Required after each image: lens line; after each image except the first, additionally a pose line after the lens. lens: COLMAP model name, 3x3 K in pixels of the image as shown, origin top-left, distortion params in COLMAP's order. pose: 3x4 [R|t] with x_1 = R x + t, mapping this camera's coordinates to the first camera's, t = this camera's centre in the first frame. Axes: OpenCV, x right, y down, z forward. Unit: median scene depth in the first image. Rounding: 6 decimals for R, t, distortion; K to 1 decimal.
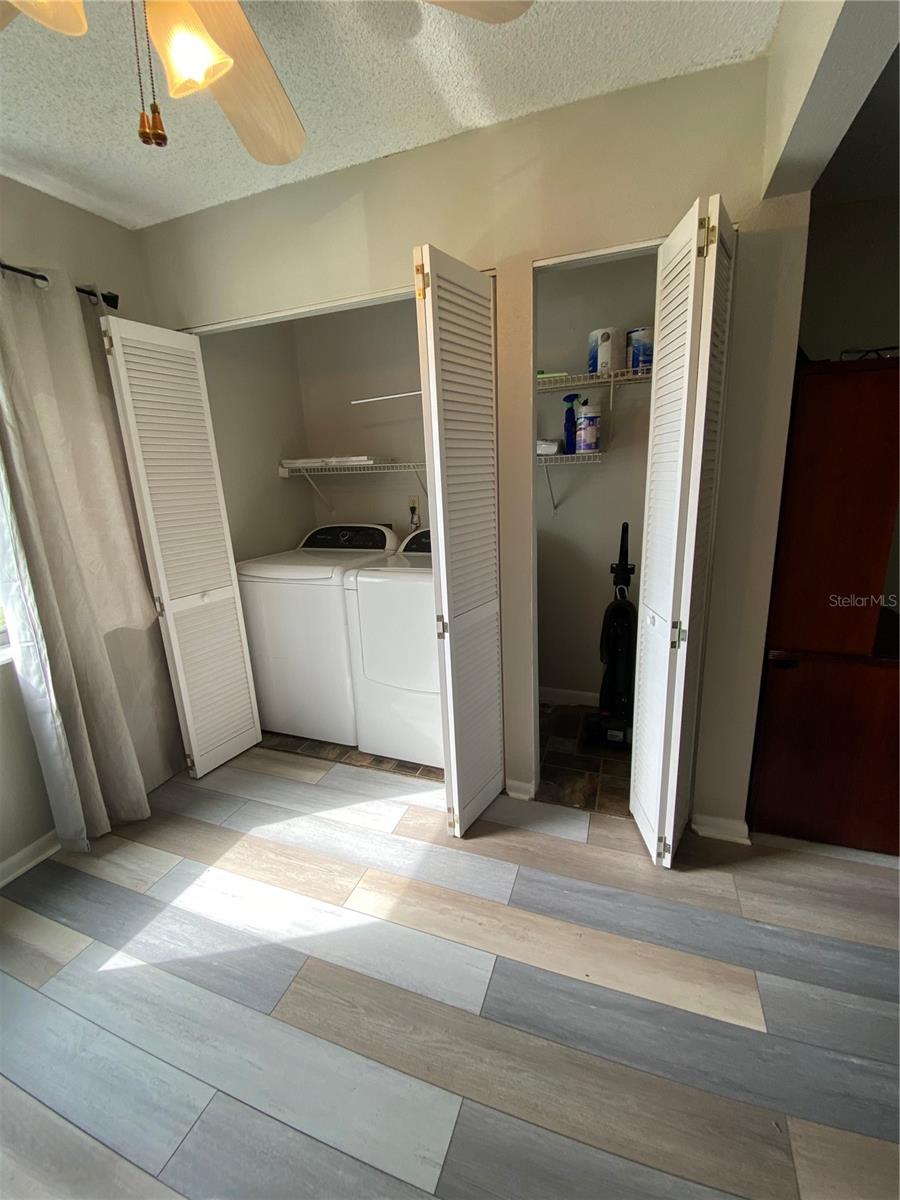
lens RADIAL K [[488.6, 0, 447.8], [0, 488.6, 595.7], [0, 0, 1]] dist [0.000729, -0.007915]
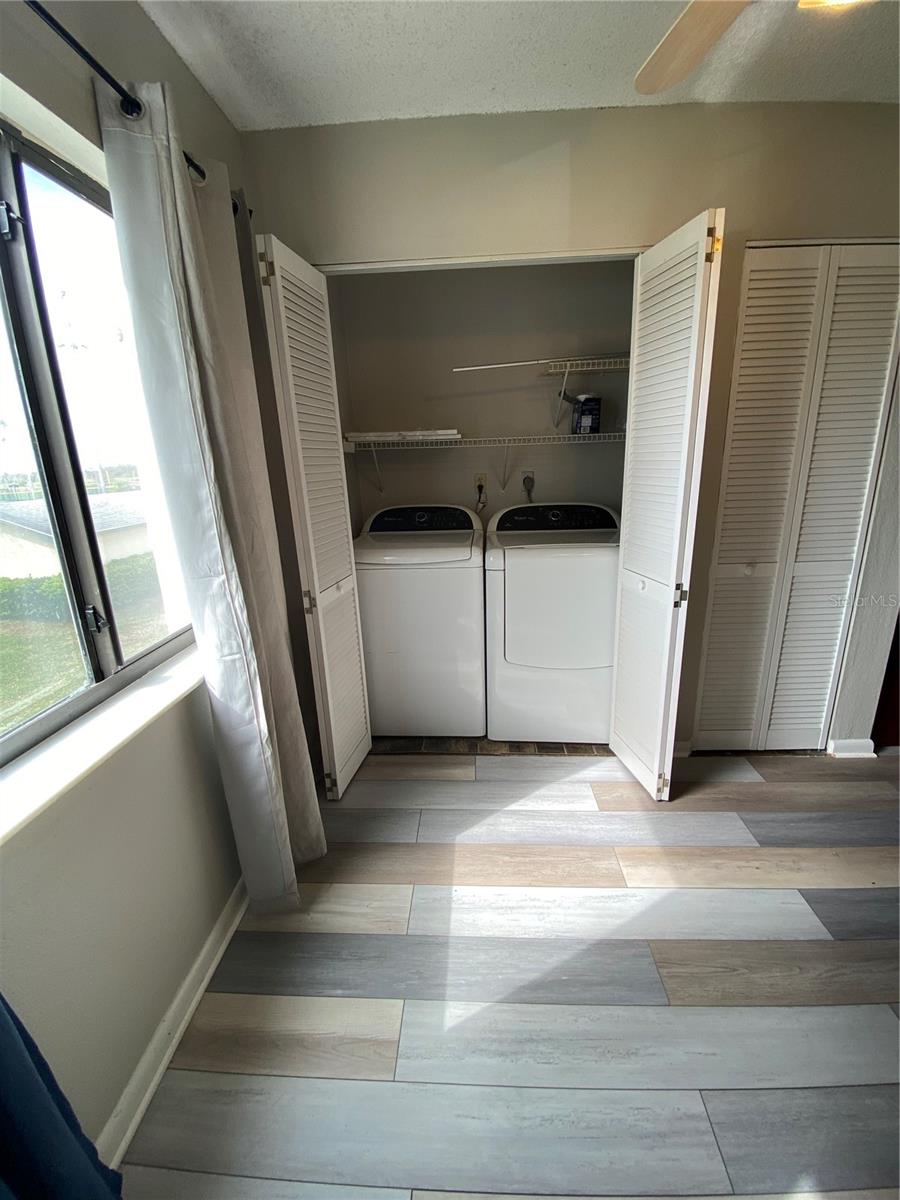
lens RADIAL K [[488.6, 0, 441.7], [0, 488.6, 596.1], [0, 0, 1]] dist [0.000729, -0.007915]
pose [[0.953347, -0.071746, 0.293226, -0.692225], [0.065395, 0.997365, 0.031421, 0.001114], [-0.294708, -0.010780, 0.955527, 0.156001]]
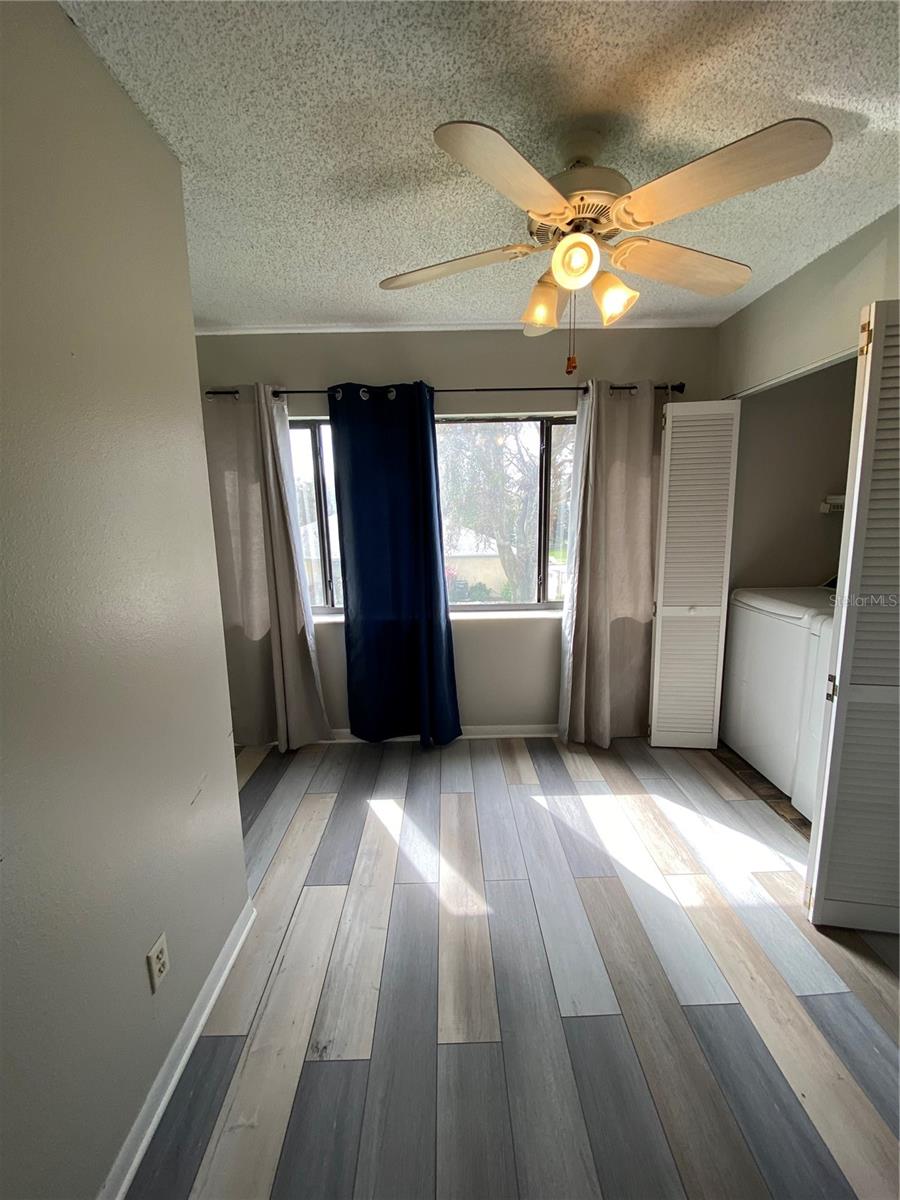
lens RADIAL K [[488.6, 0, 443.2], [0, 488.6, 597.2], [0, 0, 1]] dist [0.000729, -0.007915]
pose [[0.351837, 0.192604, -0.916032, 0.486430], [-0.218664, 0.968438, 0.119637, -0.047841], [0.910163, 0.158210, 0.382848, -0.059644]]
